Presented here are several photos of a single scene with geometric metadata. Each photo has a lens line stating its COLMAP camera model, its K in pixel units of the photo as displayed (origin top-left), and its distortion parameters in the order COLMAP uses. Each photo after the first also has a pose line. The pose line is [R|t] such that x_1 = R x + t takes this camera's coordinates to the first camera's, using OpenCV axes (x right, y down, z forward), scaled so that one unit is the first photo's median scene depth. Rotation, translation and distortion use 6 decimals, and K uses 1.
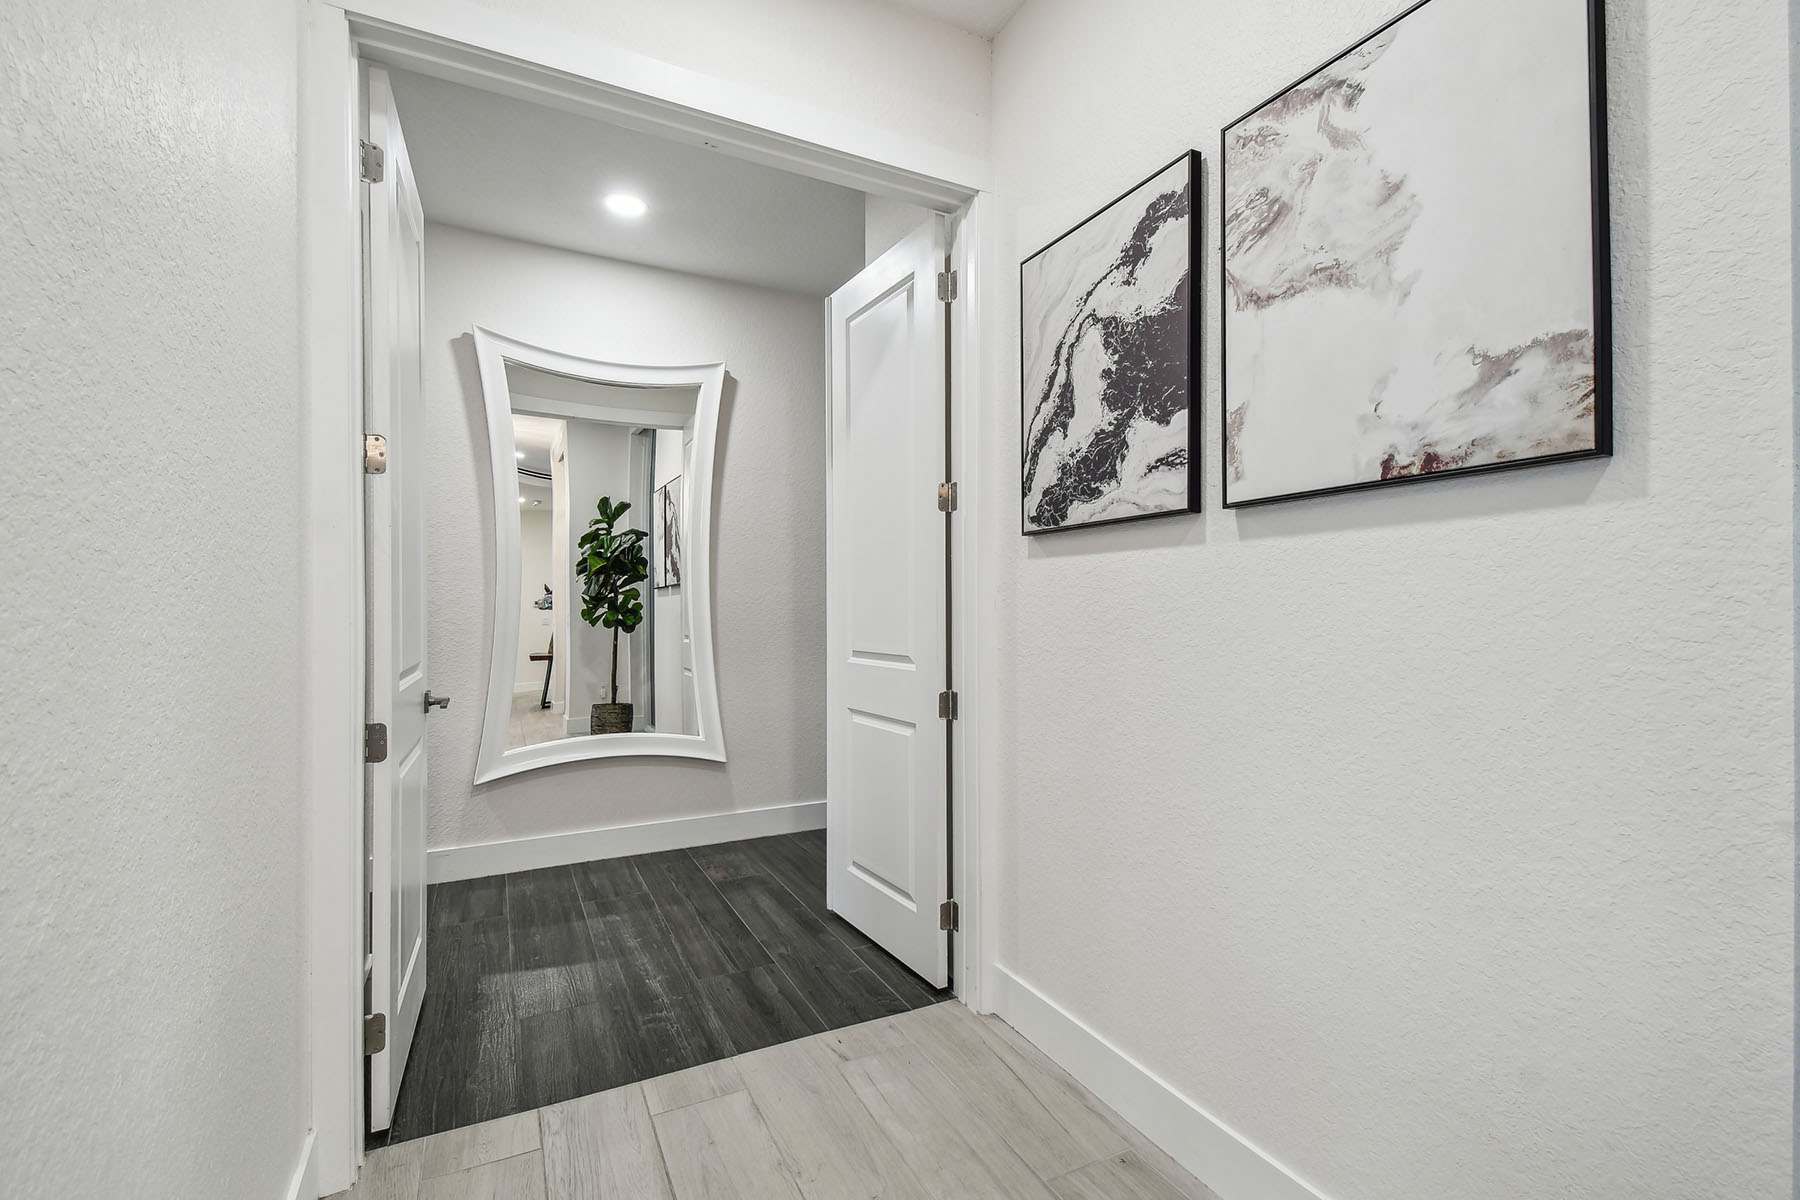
lens RADIAL K [[792.9, 0, 900.0], [0, 792.9, 598.9], [0, 0, 1]] dist [0.038846, -0.020138]
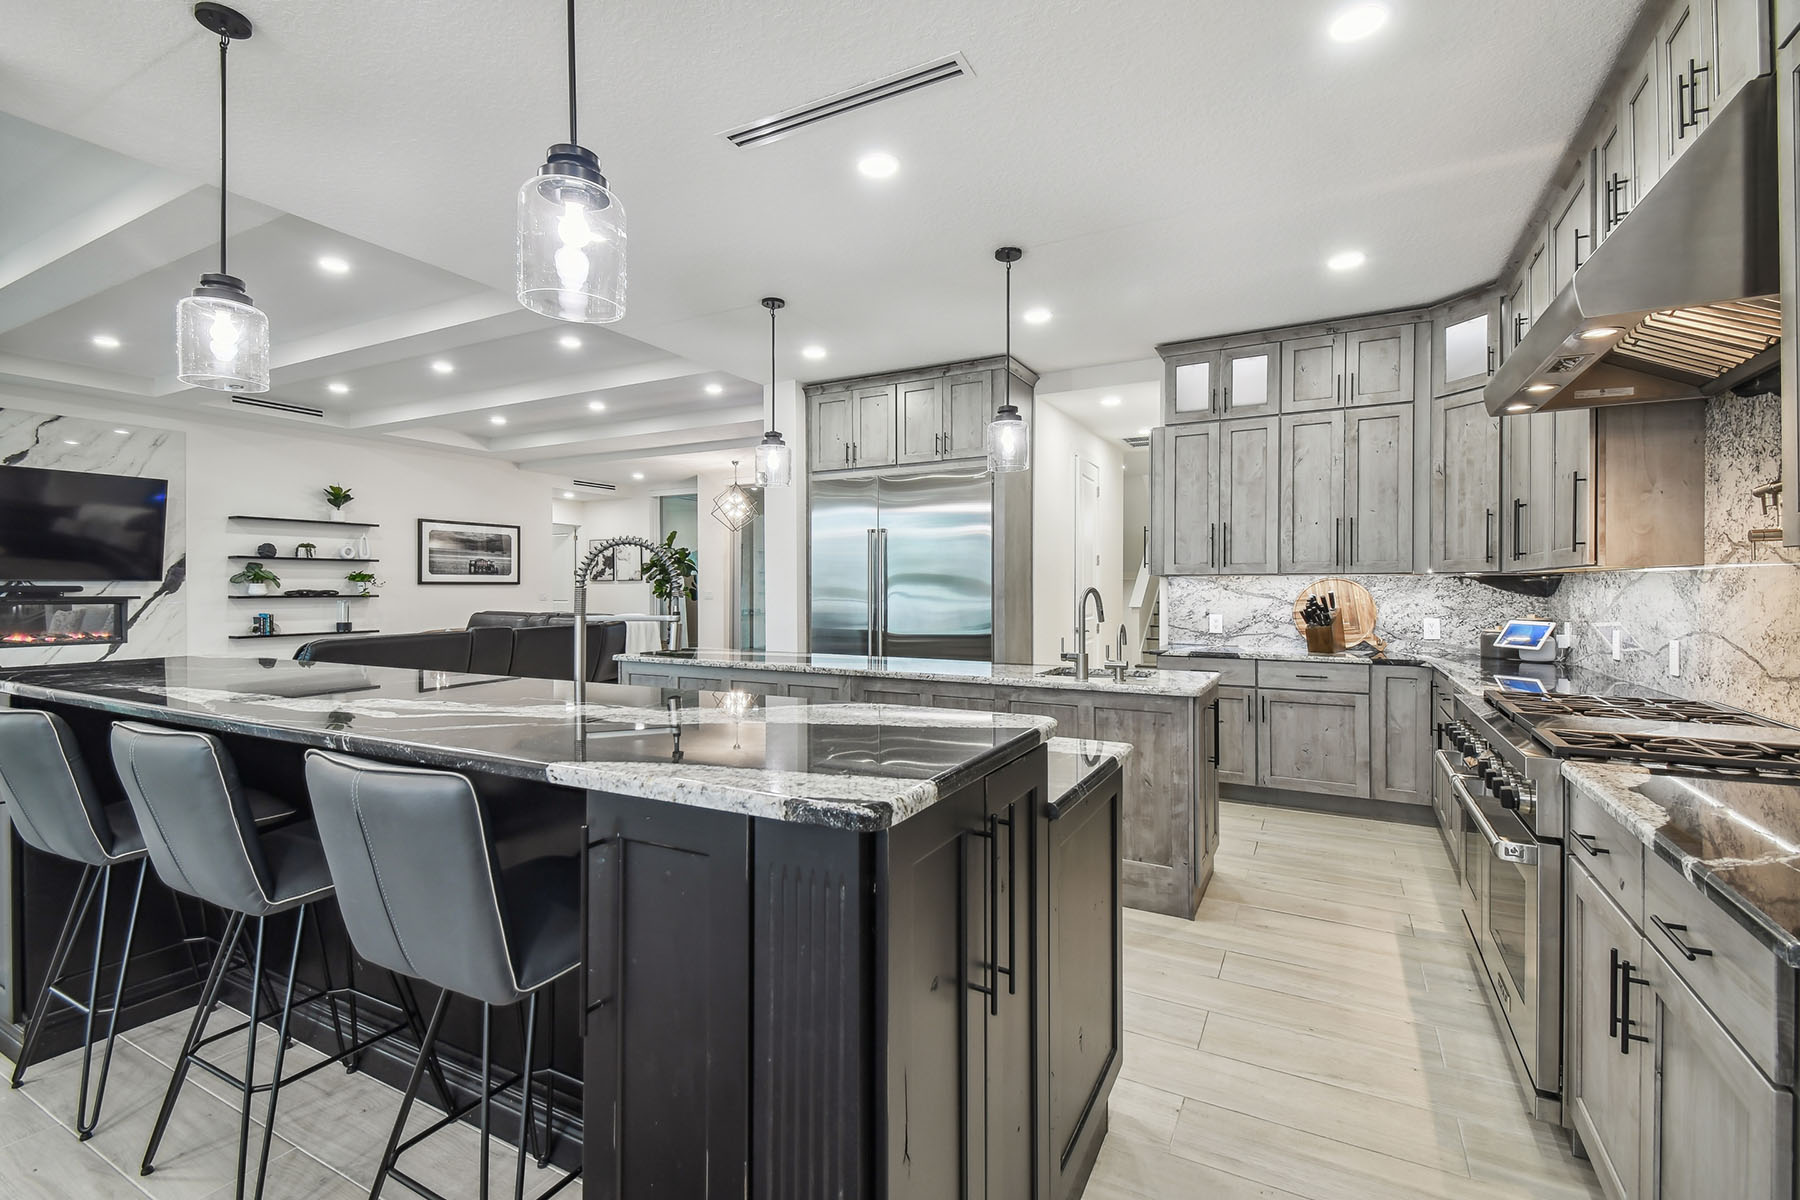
lens RADIAL K [[792.9, 0, 895.0], [0, 792.9, 589.3], [0, 0, 1]] dist [0.038846, -0.020138]
pose [[0.824021, 0.000586, 0.566558, -1.818898], [-0.000930, 1.000000, 0.000318, -0.015238], [-0.566558, -0.000789, 0.824022, -7.106436]]
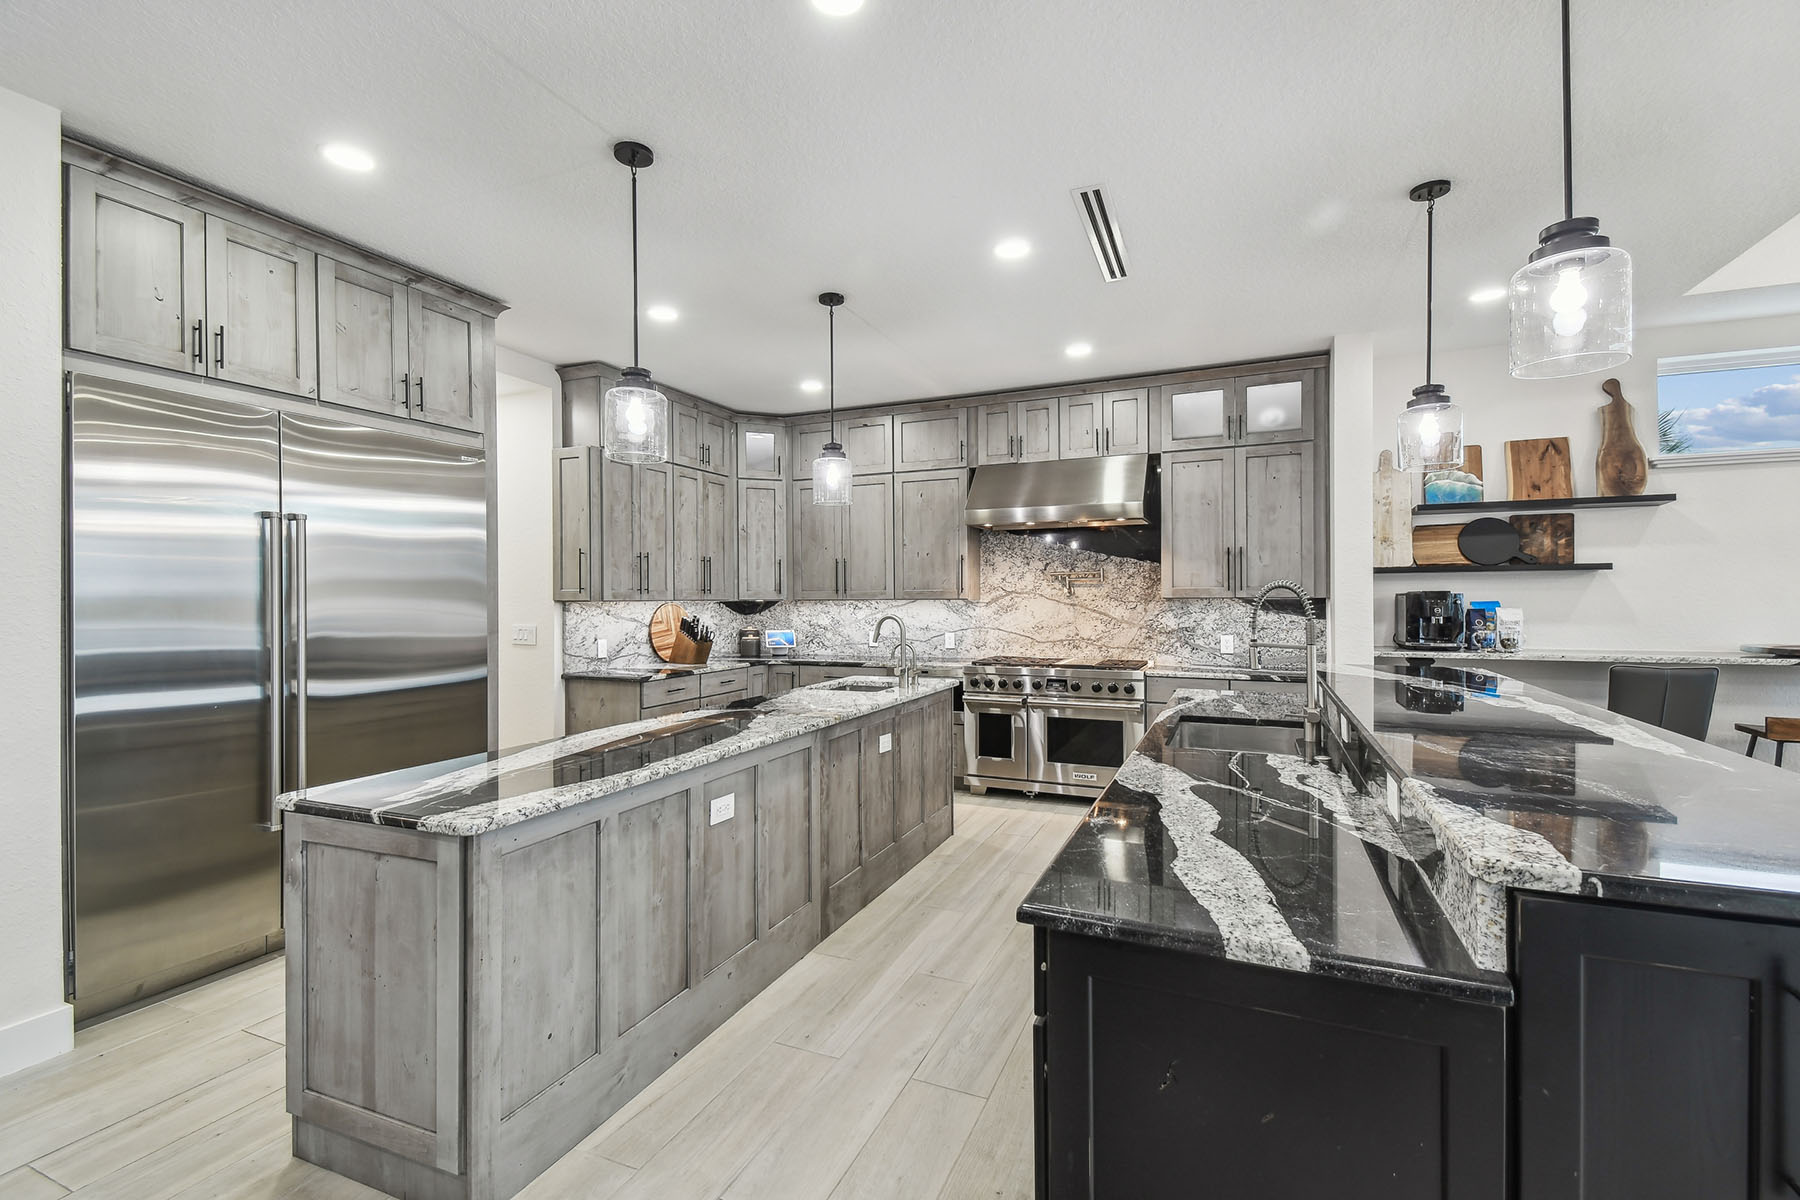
lens RADIAL K [[792.9, 0, 893.0], [0, 792.9, 600.7], [0, 0, 1]] dist [0.038846, -0.020138]
pose [[-0.631383, 0.002310, 0.775468, -2.178163], [0.008003, 0.999962, 0.003537, -0.068483], [-0.775430, 0.008439, -0.631377, -4.377491]]
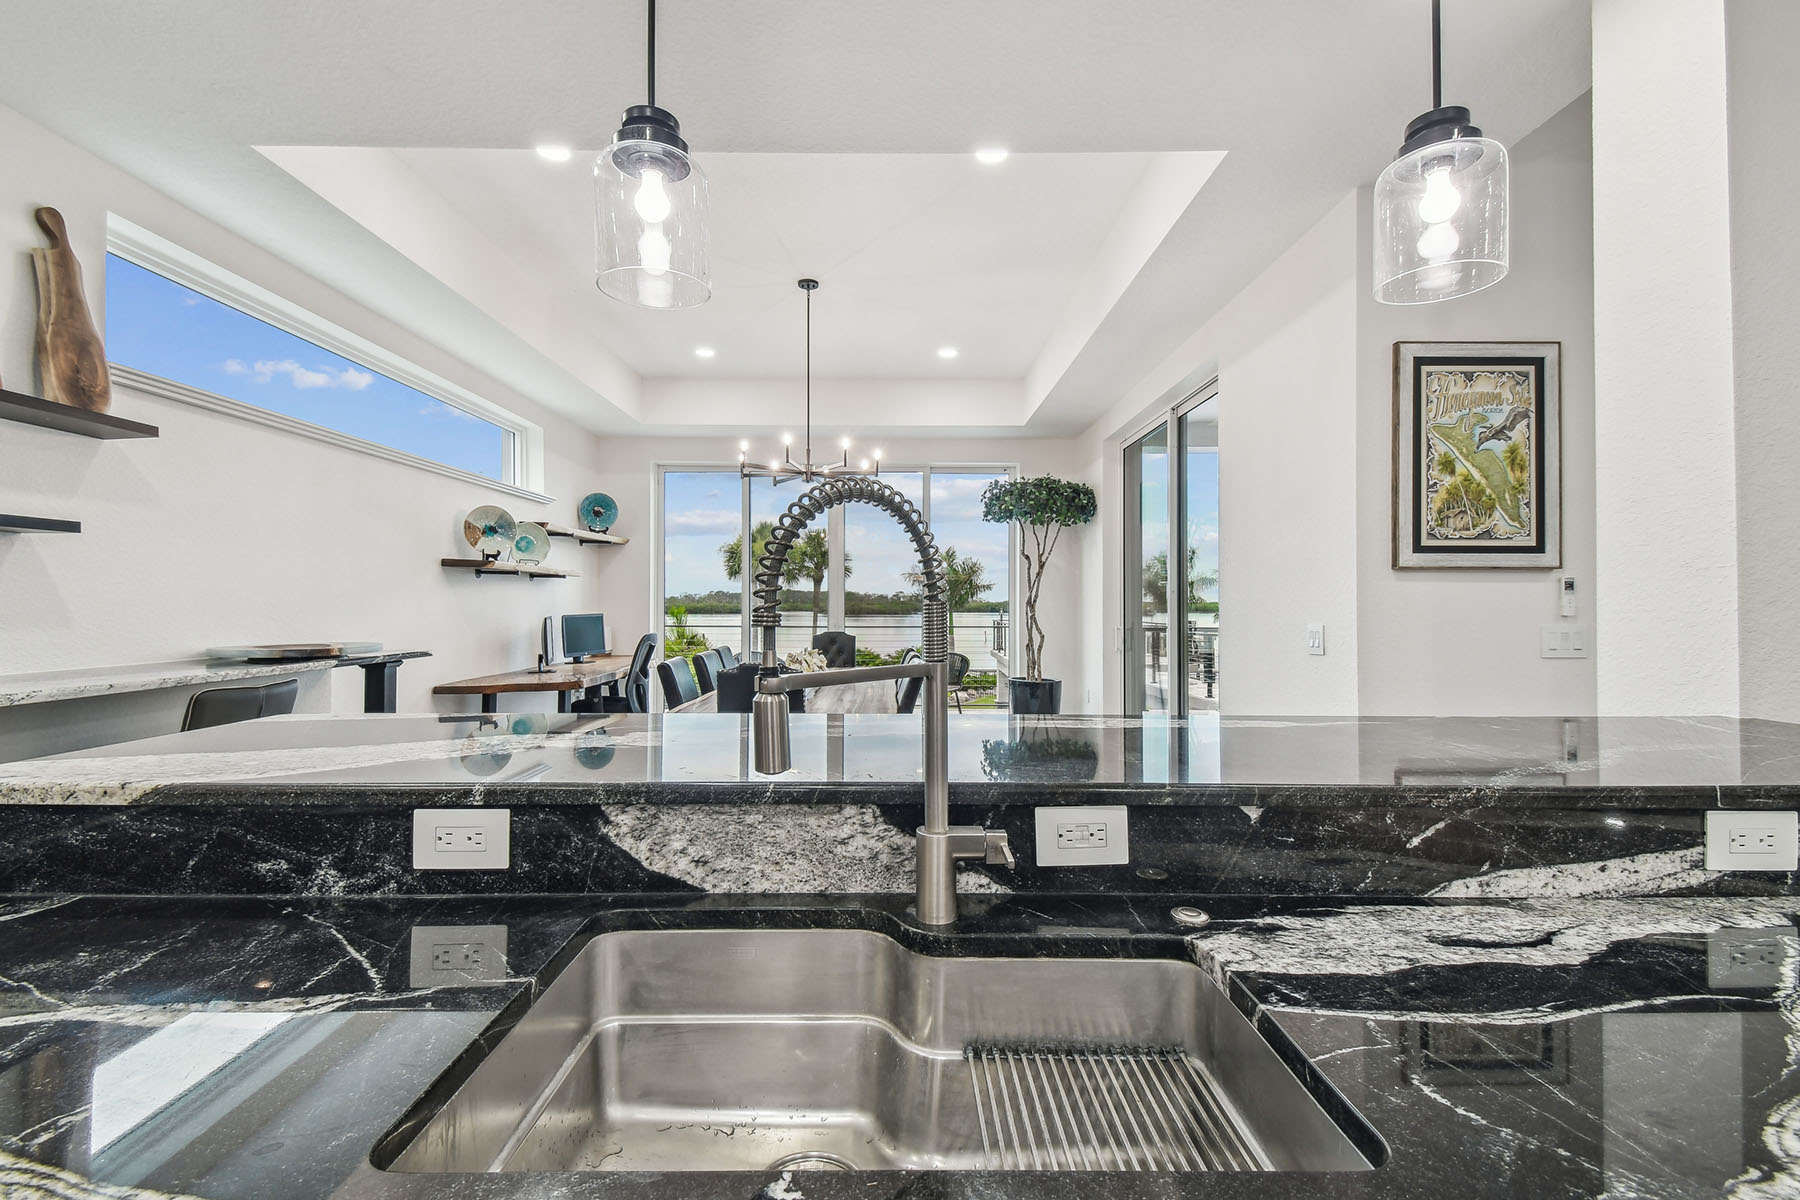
lens RADIAL K [[792.9, 0, 895.1], [0, 792.9, 597.0], [0, 0, 1]] dist [0.038846, -0.020138]
pose [[-0.448788, -0.005759, -0.893620, -1.044328], [-0.001407, 0.999983, -0.005738, -0.017136], [0.893637, -0.001318, -0.448788, -5.658138]]
